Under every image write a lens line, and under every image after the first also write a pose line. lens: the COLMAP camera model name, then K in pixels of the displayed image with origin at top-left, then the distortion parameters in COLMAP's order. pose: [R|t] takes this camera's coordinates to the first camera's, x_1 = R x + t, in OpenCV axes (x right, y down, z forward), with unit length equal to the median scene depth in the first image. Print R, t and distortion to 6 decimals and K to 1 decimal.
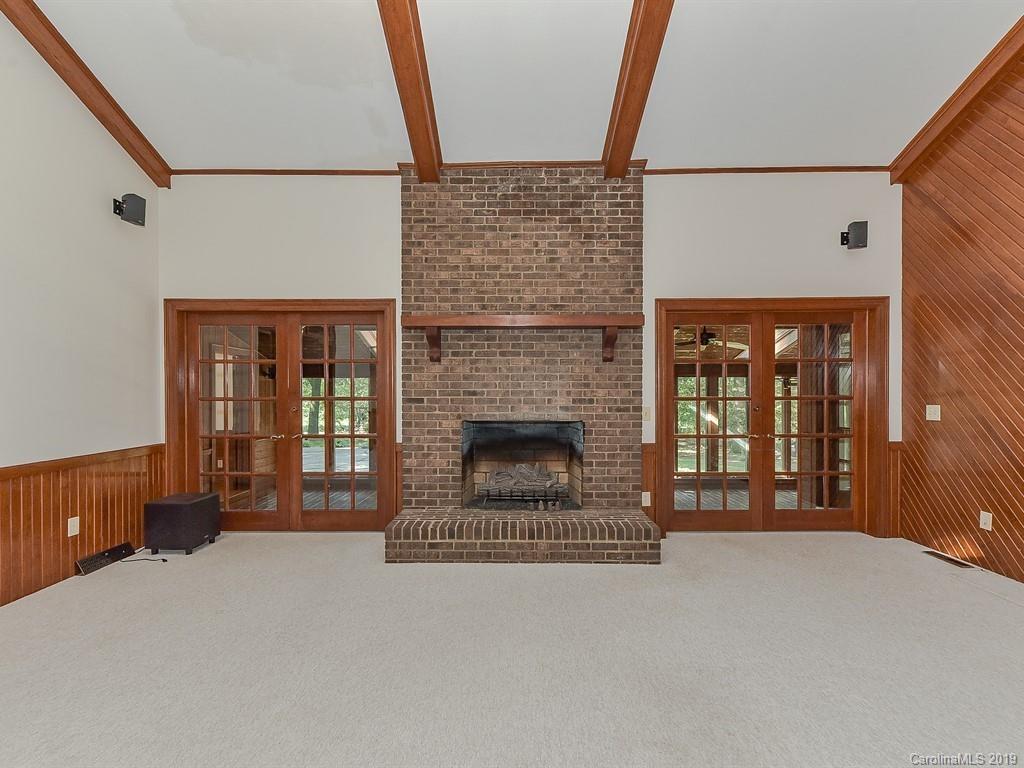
lens RADIAL K [[453.5, 0, 541.0], [0, 453.5, 396.4], [0, 0, 1]] dist [0.009541, -0.004358]
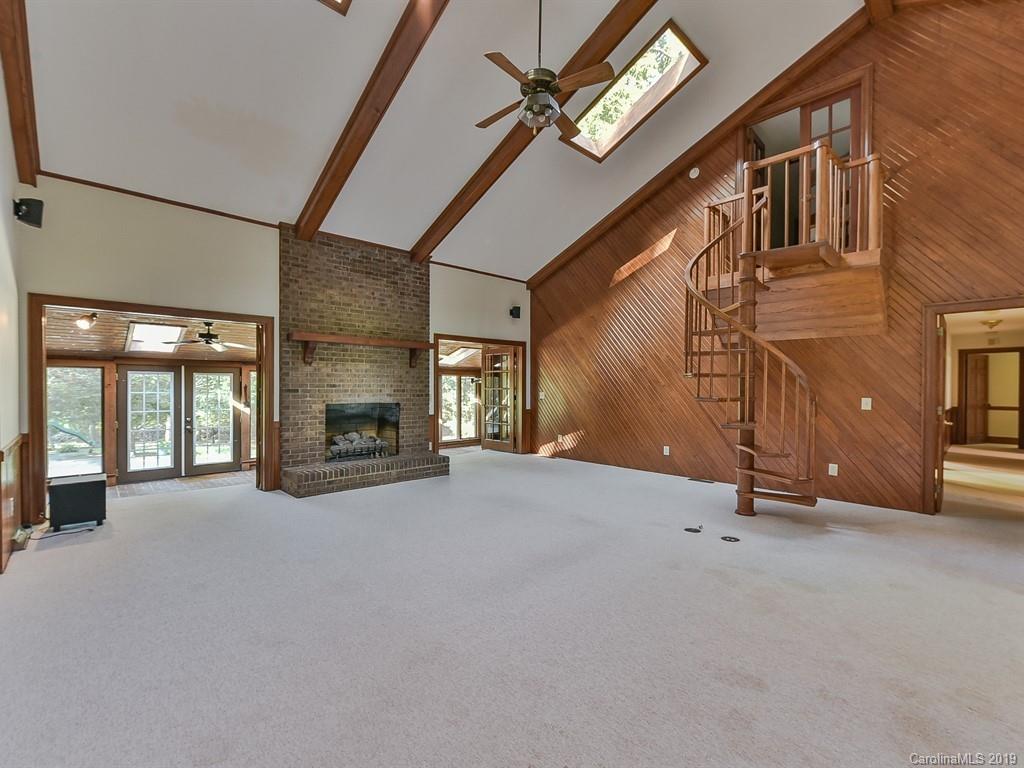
lens RADIAL K [[453.5, 0, 510.3], [0, 453.5, 387.9], [0, 0, 1]] dist [0.009541, -0.004358]
pose [[0.725885, 0.001057, 0.687815, -0.764704], [0.003209, 0.999983, -0.004923, 0.009437], [-0.687808, 0.005780, 0.725869, -0.504098]]
